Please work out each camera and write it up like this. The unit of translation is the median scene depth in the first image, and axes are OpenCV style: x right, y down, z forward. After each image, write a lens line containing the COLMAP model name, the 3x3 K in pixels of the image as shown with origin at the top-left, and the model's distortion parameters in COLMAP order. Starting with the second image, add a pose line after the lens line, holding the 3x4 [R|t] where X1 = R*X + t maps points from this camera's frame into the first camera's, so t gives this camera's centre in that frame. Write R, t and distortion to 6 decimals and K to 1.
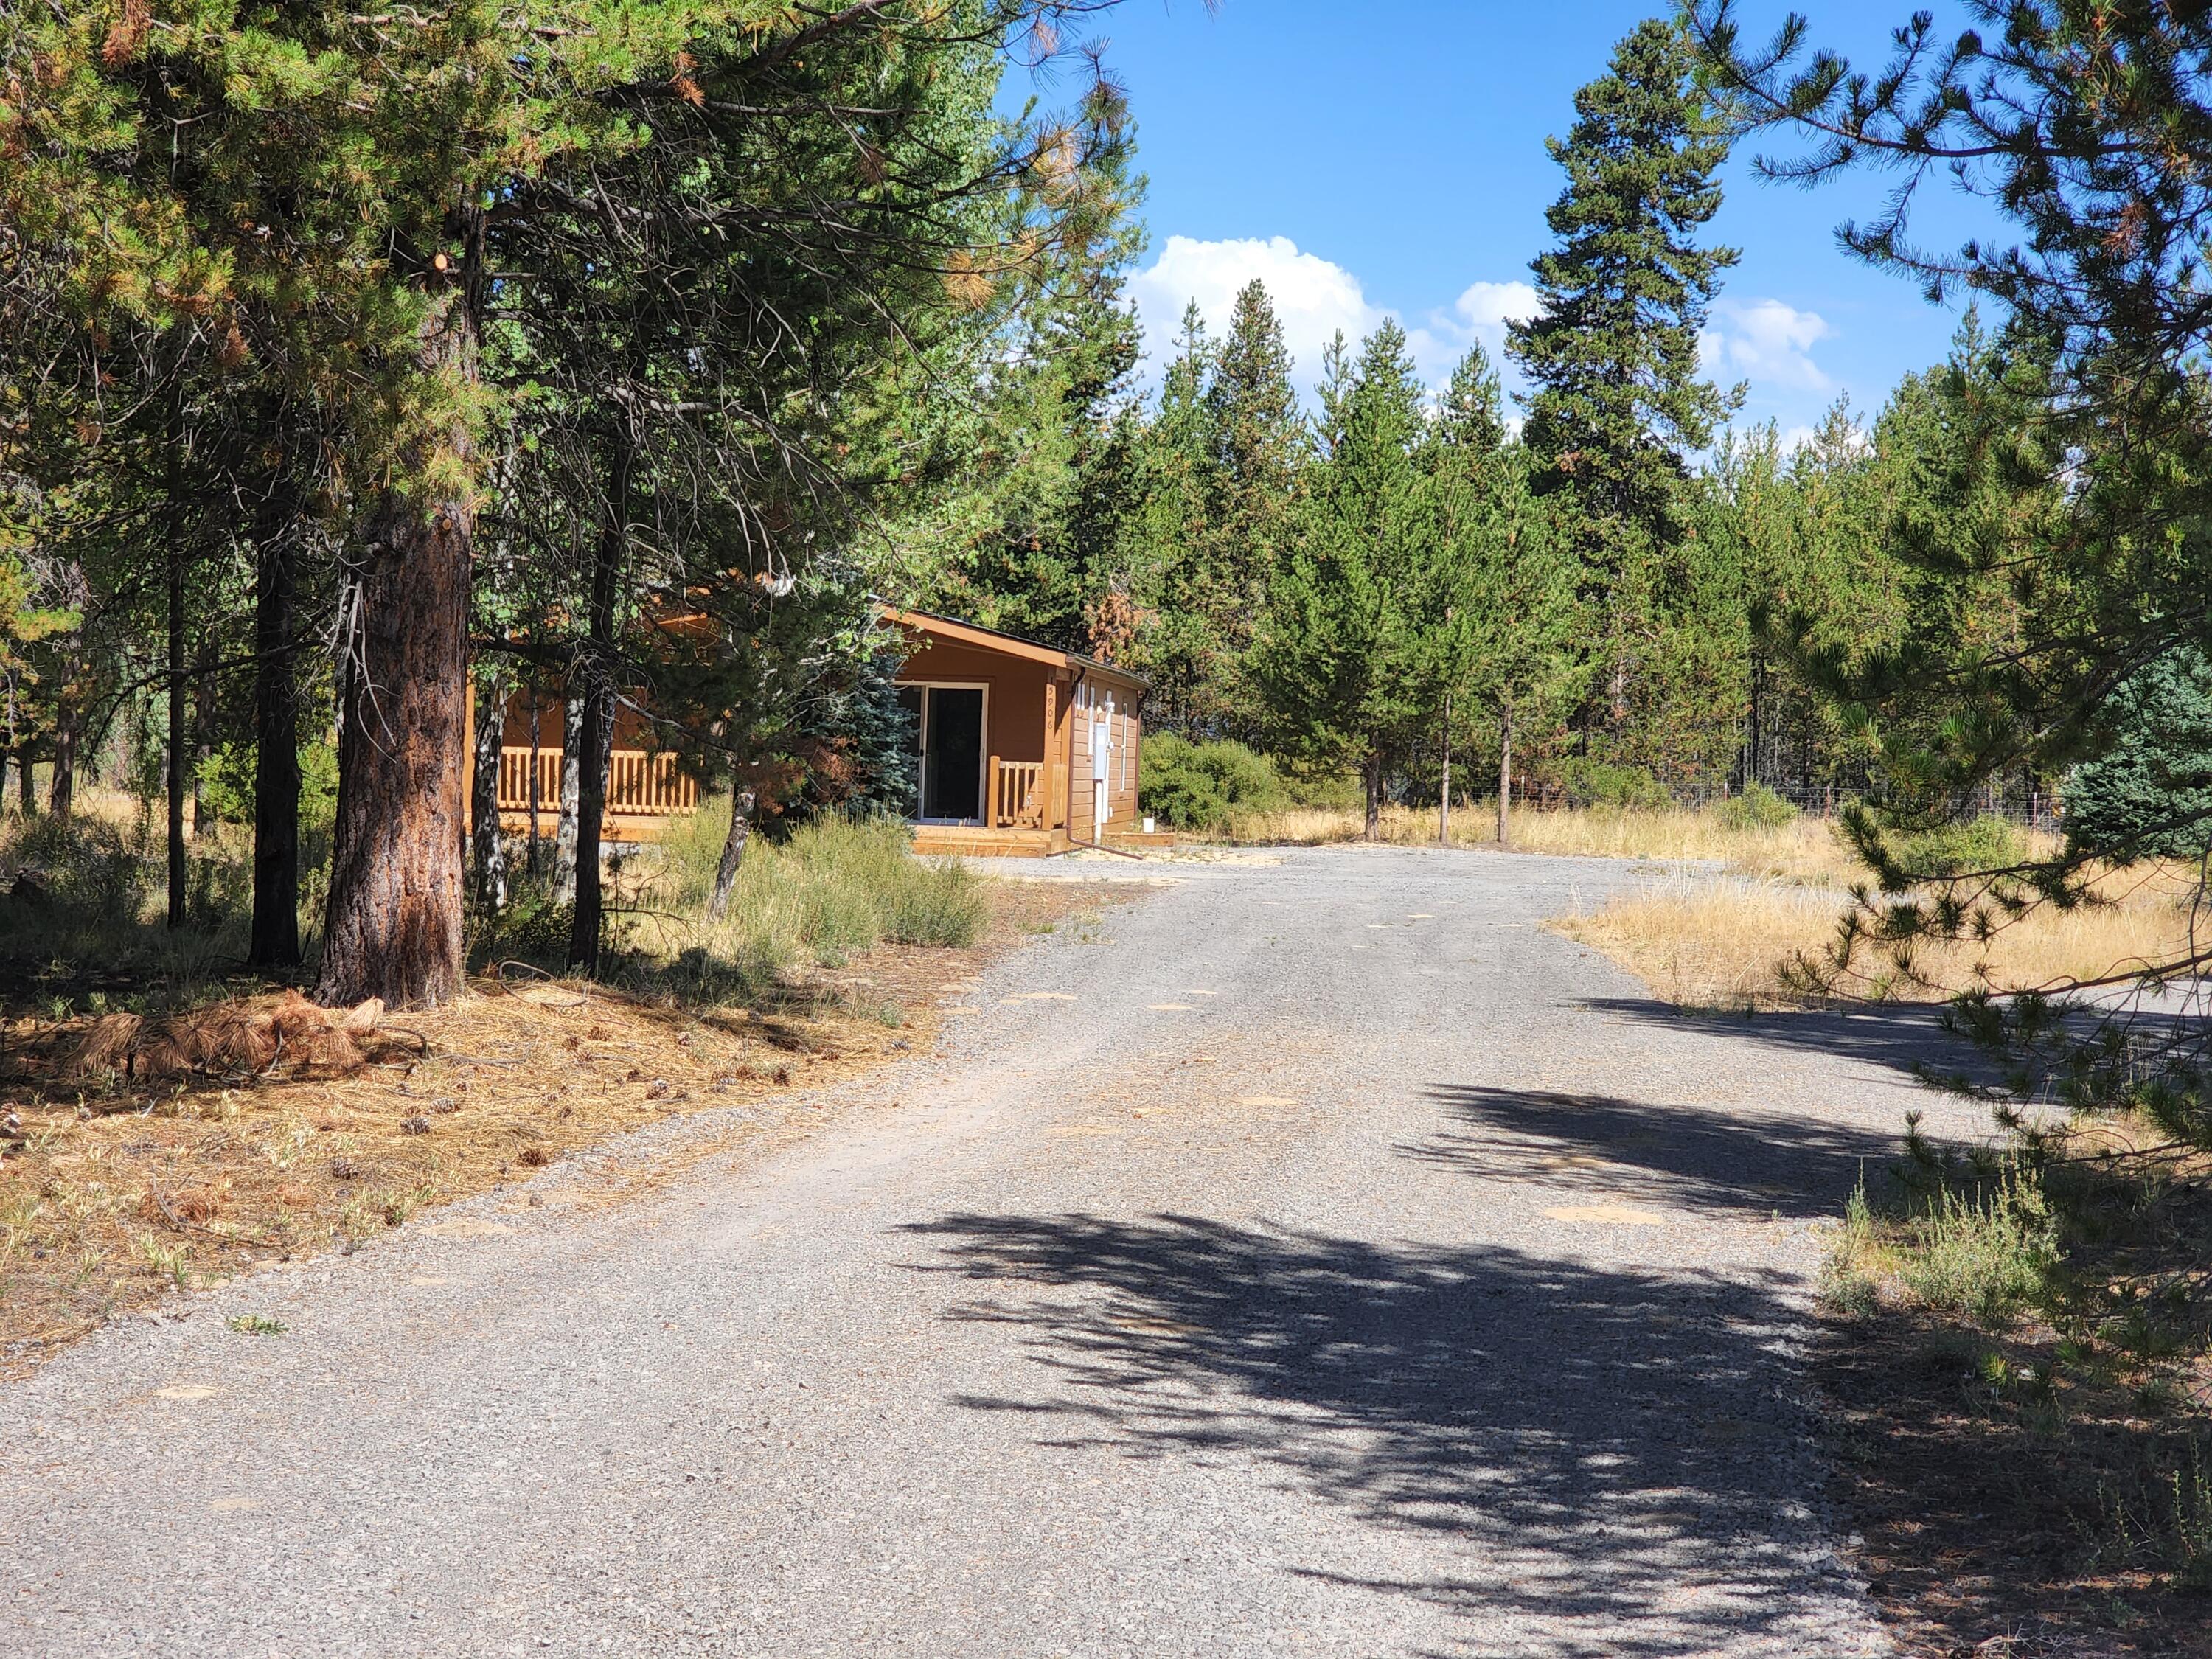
lens RADIAL K [[4396.3, 0, 931.5], [0, 4396.3, 838.2], [0, 0, 1]] dist [-0.326615, 1.896253]
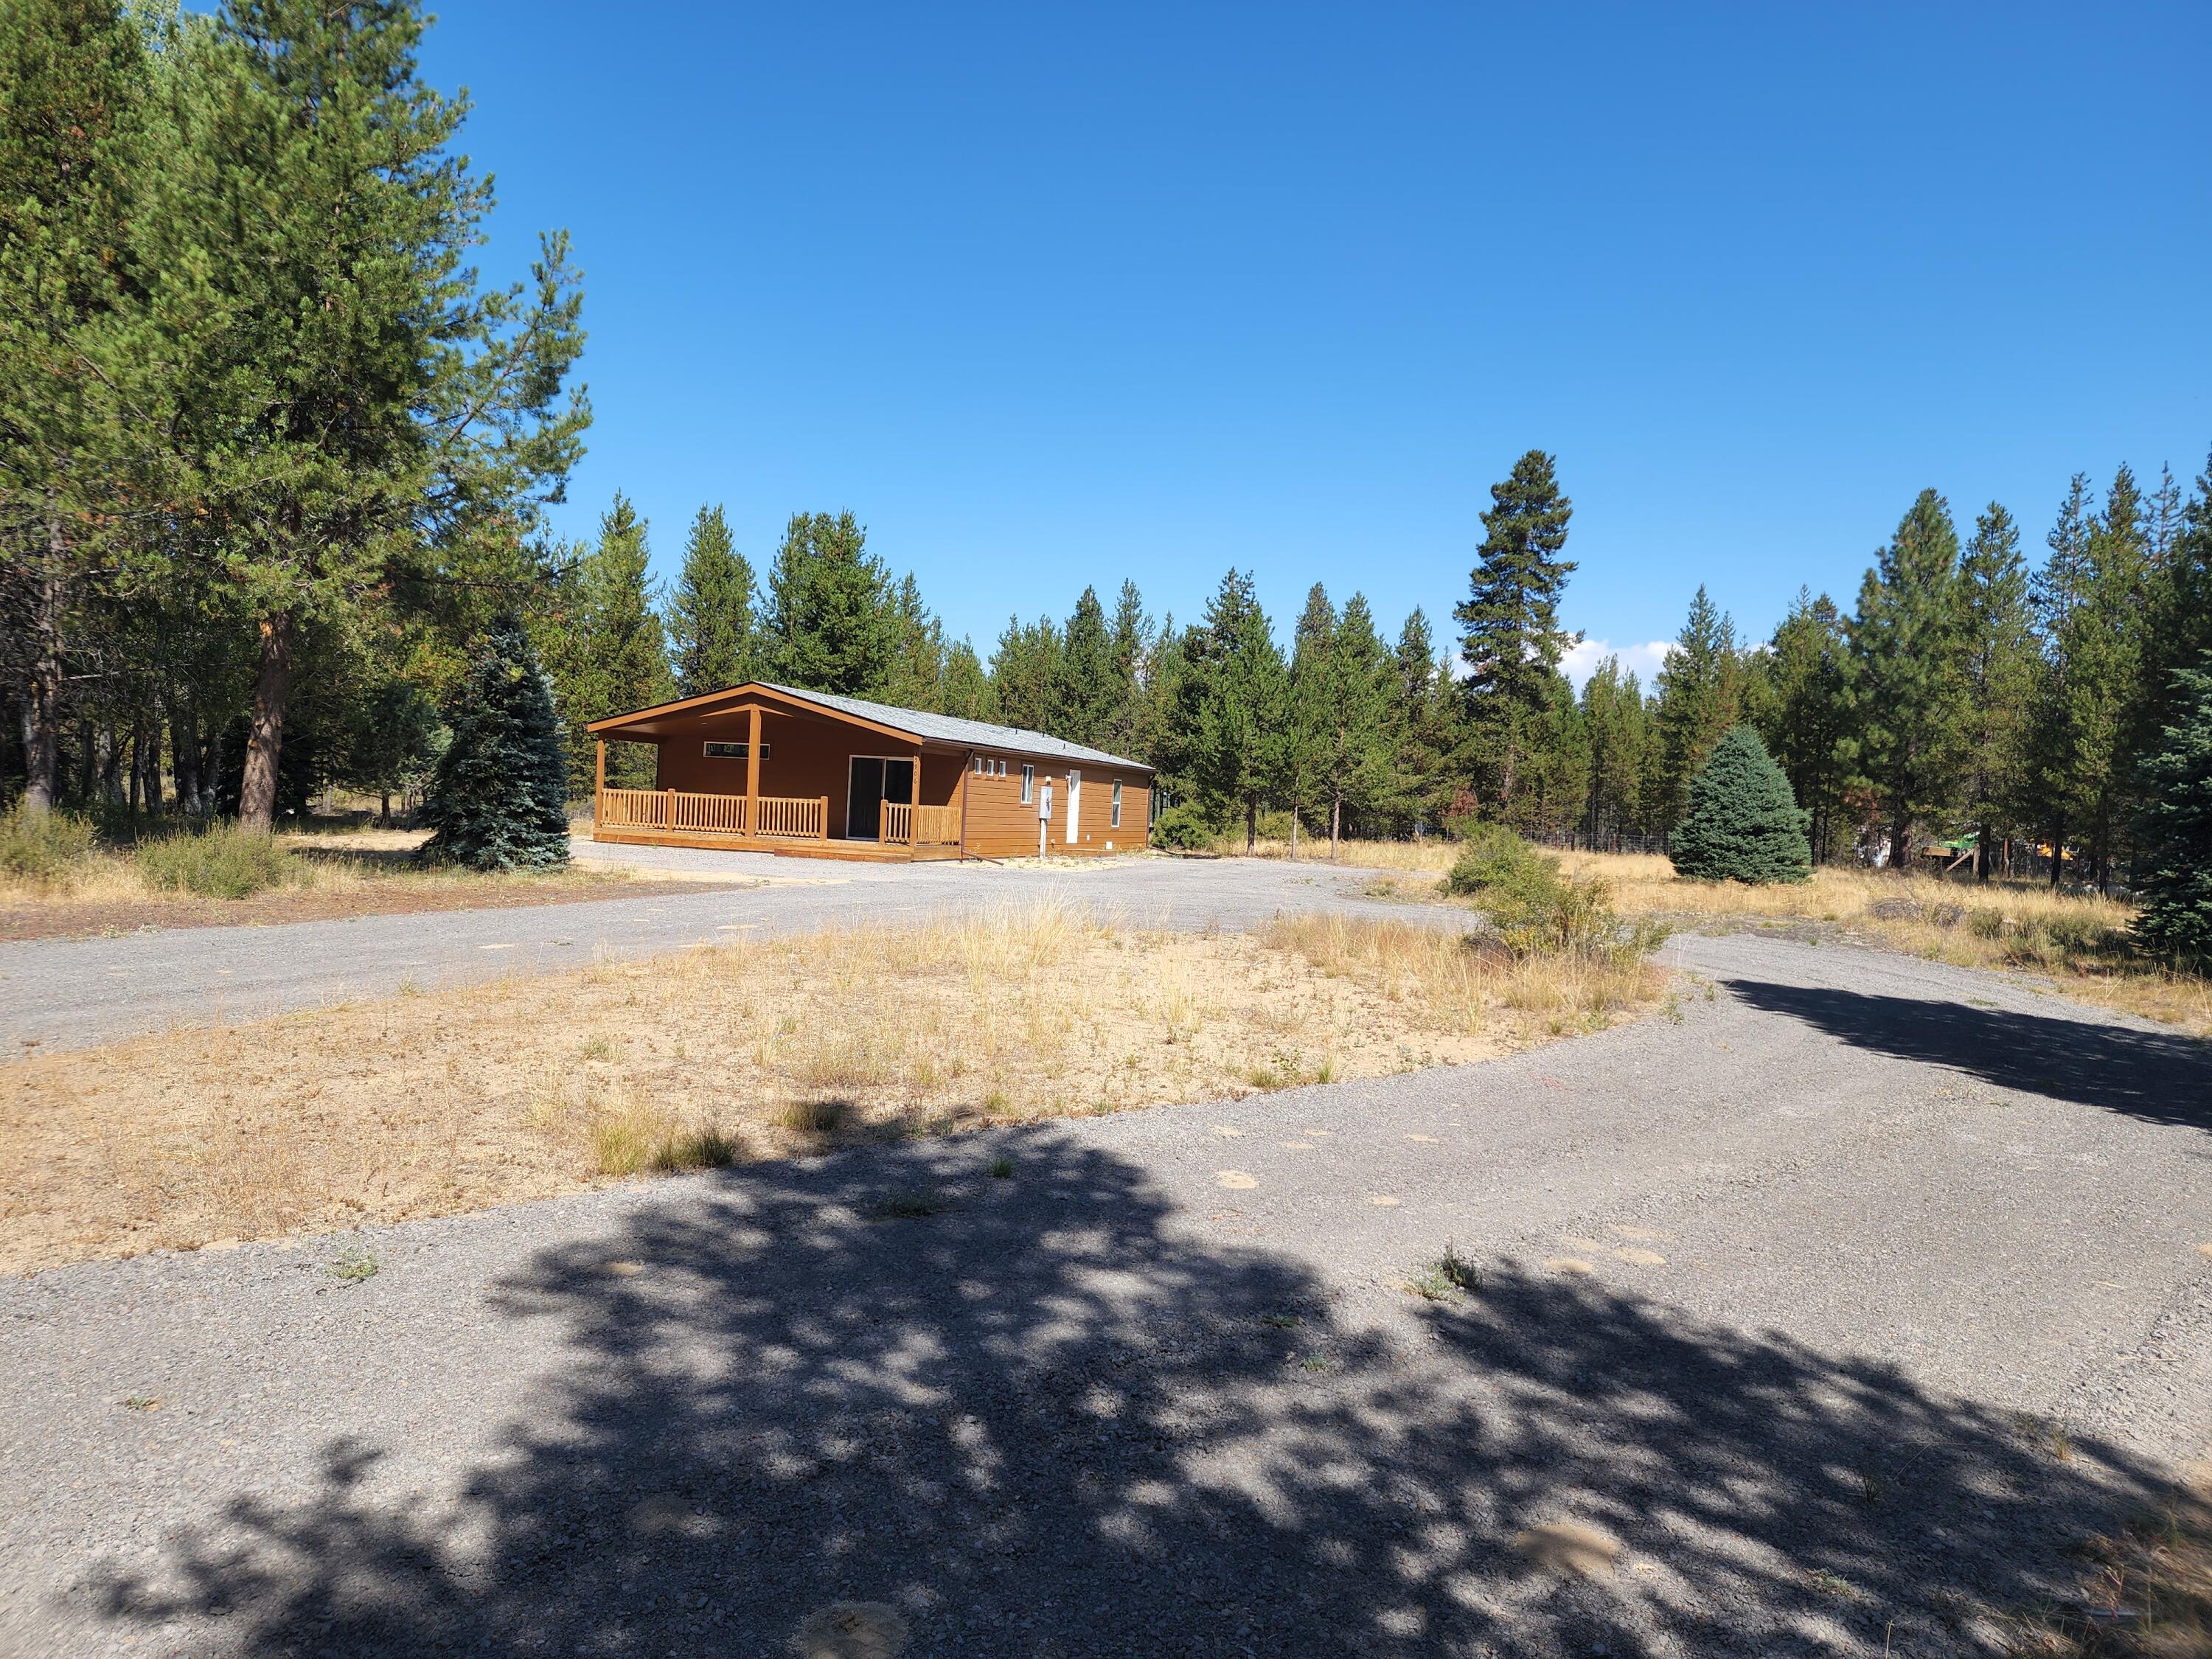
lens RADIAL K [[1430.6, 0, 1109.0], [0, 1430.6, 816.3], [0, 0, 1]] dist [-0.003056, -0.003196]
pose [[0.967743, 0.015605, -0.251455, 0.153353], [-0.021072, 0.999596, -0.019062, -0.002755], [0.251056, 0.023746, 0.967681, 0.334364]]
